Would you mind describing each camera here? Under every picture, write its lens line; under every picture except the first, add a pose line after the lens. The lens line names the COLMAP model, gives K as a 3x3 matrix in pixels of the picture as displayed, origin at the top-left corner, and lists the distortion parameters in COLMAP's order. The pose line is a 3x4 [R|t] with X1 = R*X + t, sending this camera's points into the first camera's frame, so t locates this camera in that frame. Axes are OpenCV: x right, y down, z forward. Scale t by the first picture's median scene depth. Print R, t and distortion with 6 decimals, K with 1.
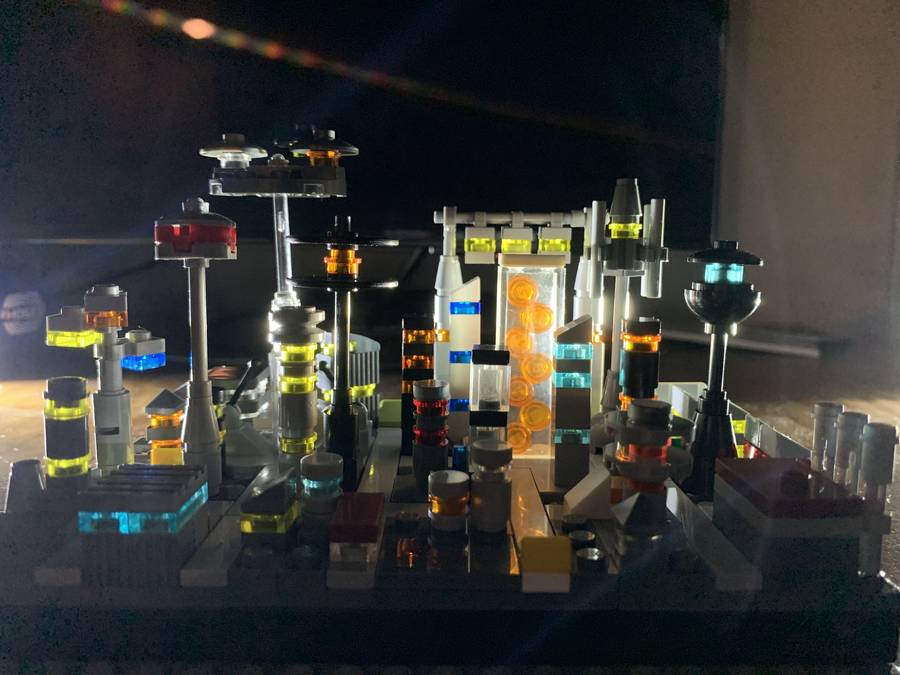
lens RADIAL K [[689.3, 0, 452.8], [0, 689.3, 337.2], [0, 0, 1]] dist [-0.001014, -0.007993]
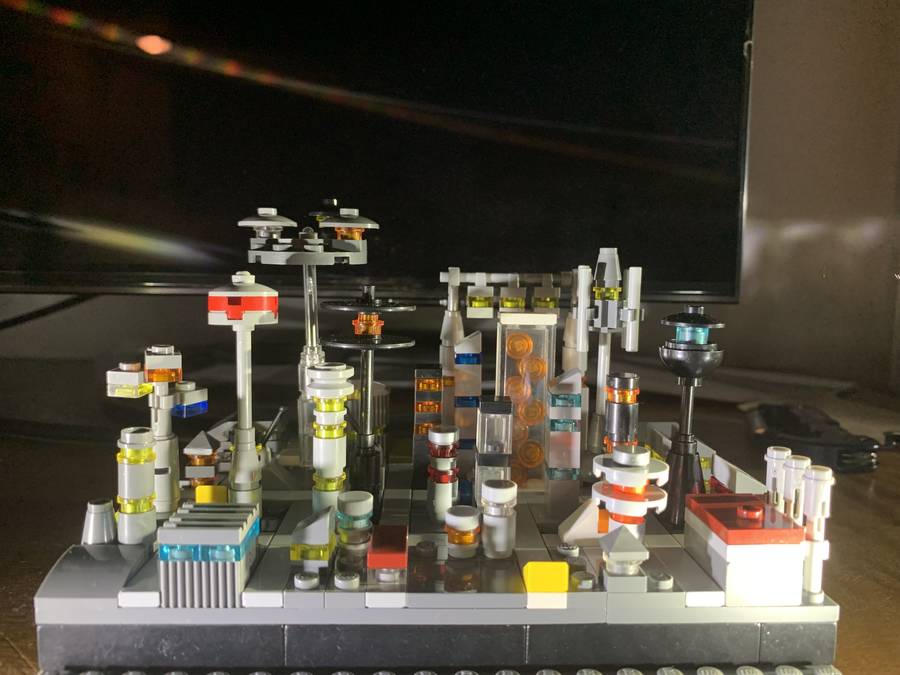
lens RADIAL K [[684.1, 0, 450.0], [0, 684.1, 337.5], [0, 0, 1]] dist [0.002178, -0.007142]
pose [[0.999611, 0.002301, 0.027791, -0.050225], [-0.001517, 0.999602, -0.028181, -0.051944], [-0.027845, 0.028128, 0.999216, -0.149597]]
